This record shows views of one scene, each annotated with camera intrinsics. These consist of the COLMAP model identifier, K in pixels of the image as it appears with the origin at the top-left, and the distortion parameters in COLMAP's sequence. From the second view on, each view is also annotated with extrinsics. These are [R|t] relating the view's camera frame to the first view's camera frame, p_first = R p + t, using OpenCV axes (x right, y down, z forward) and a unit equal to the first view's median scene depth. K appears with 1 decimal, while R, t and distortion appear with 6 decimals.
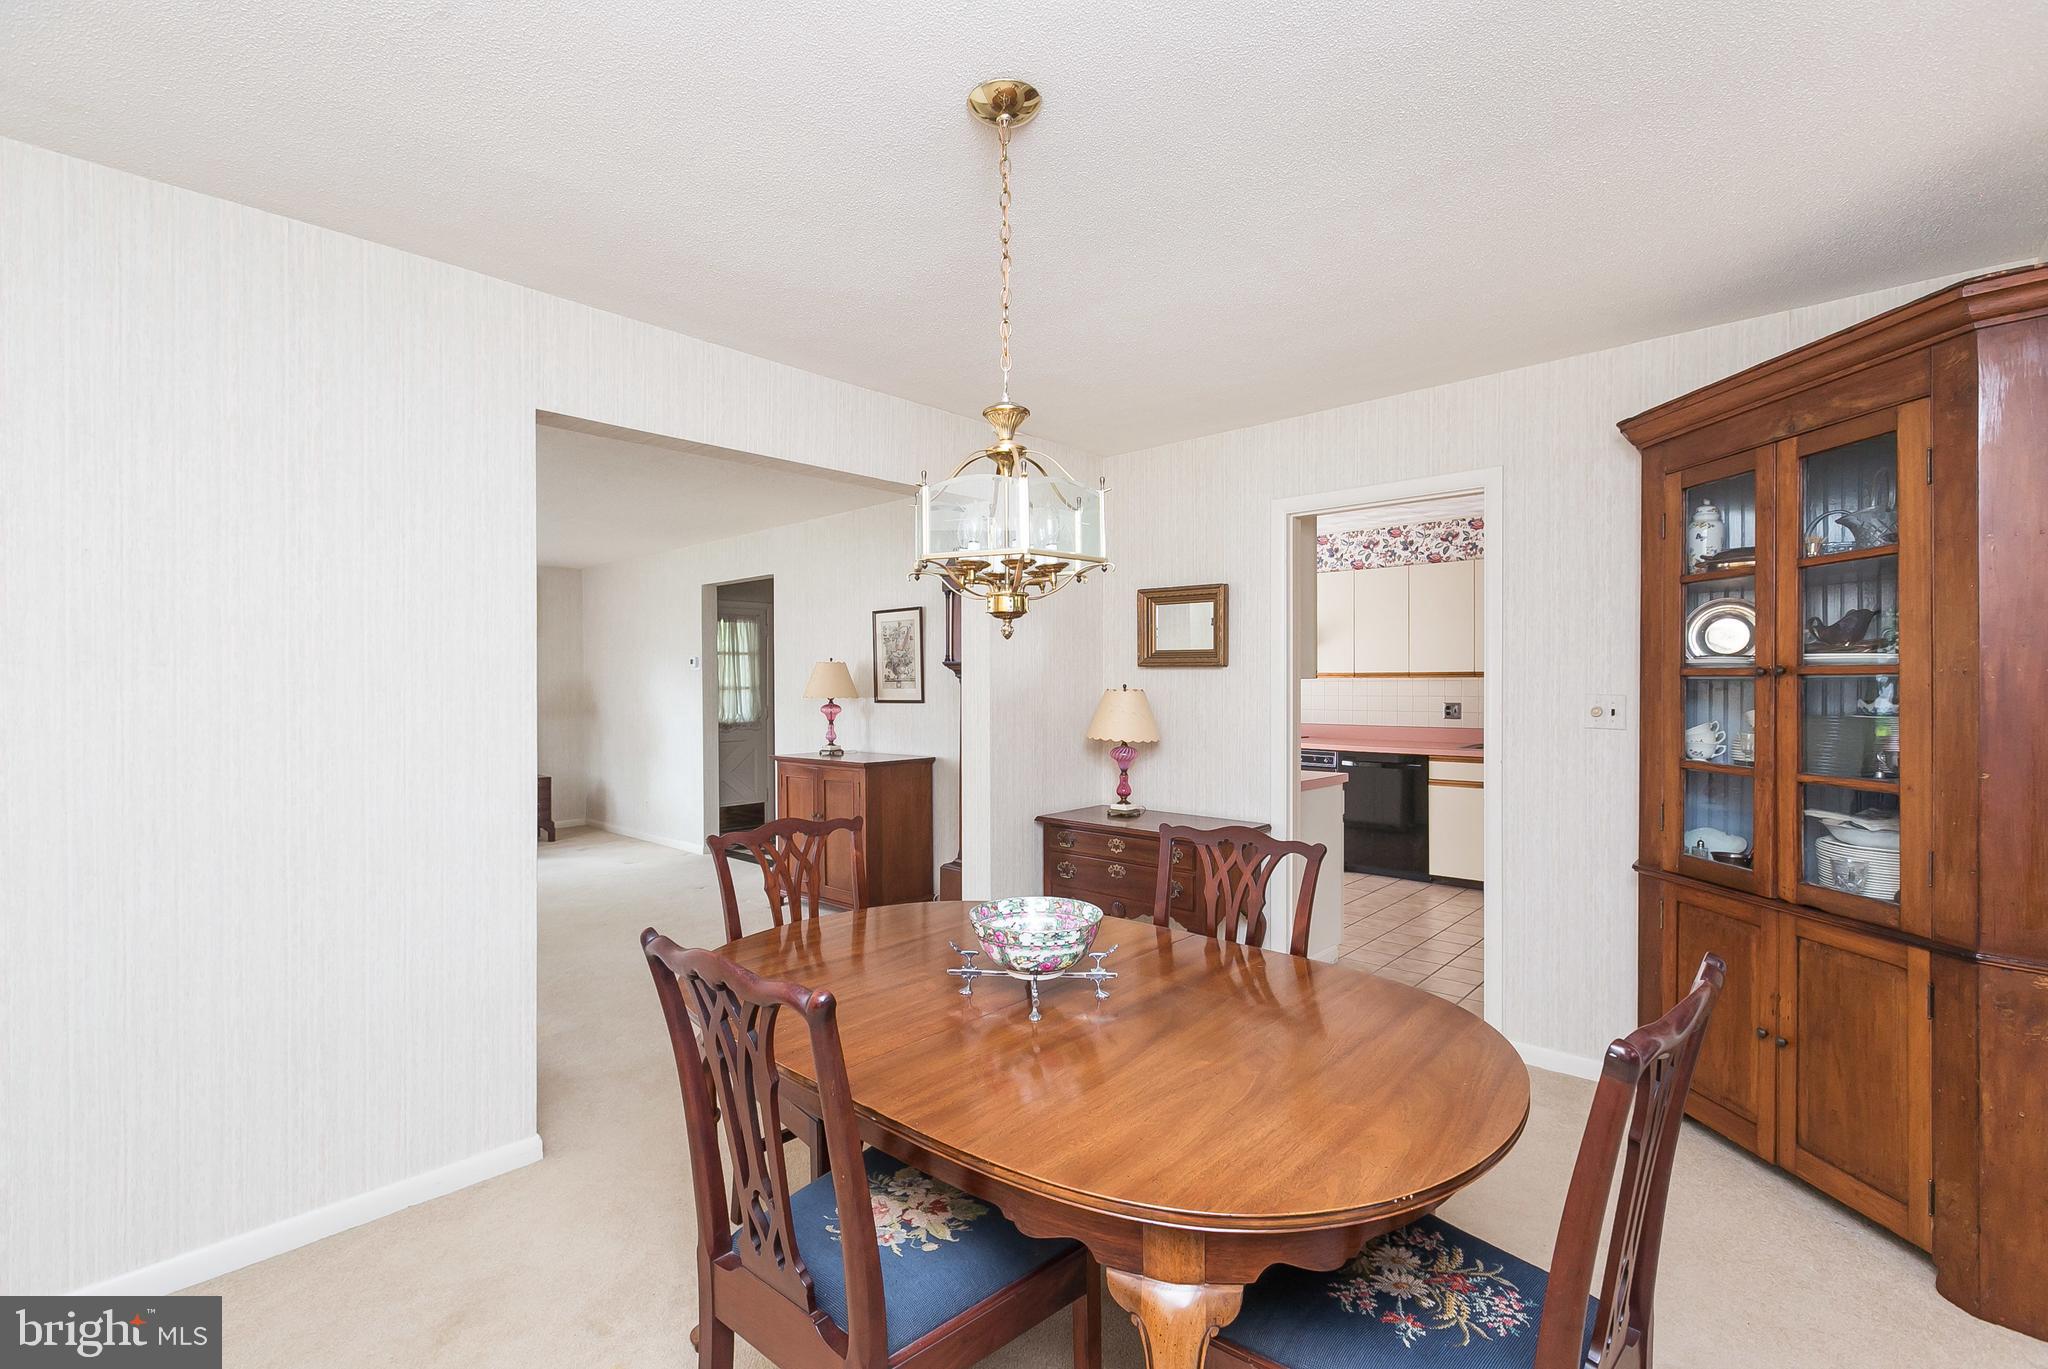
lens RADIAL K [[914.0, 0, 1020.9], [0, 914.0, 673.8], [0, 0, 1]] dist [0.000774, -0.000539]
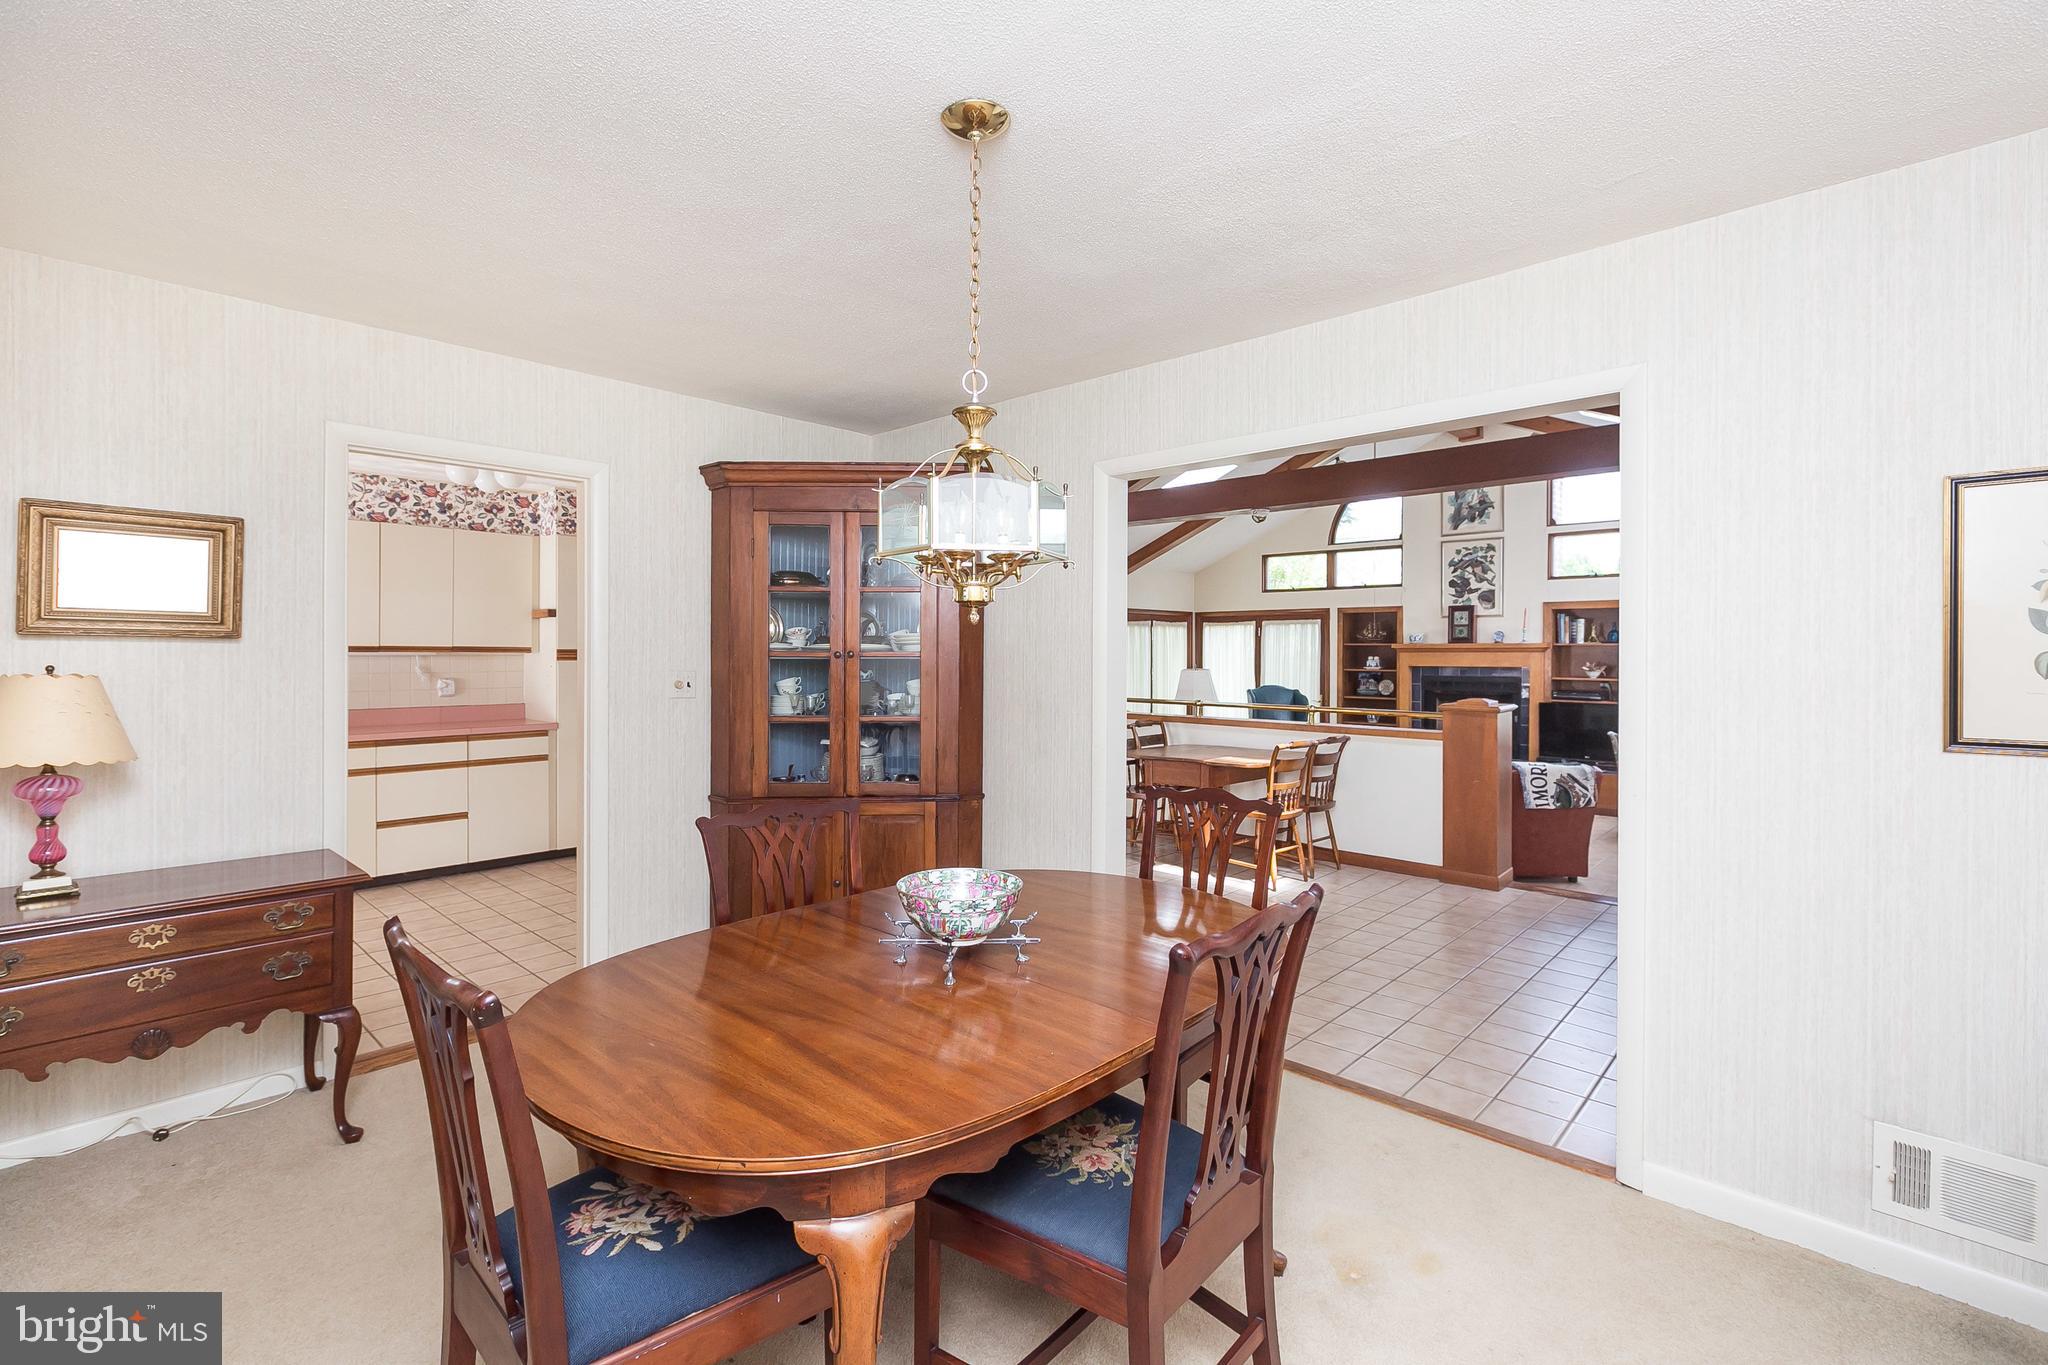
lens RADIAL K [[914.0, 0, 1020.9], [0, 914.0, 671.8], [0, 0, 1]] dist [0.000774, -0.000539]
pose [[0.004205, -0.014757, 0.999882, -0.472807], [-0.012008, 0.999818, 0.014807, 0.000331], [-0.999919, -0.012069, 0.004027, 0.422799]]
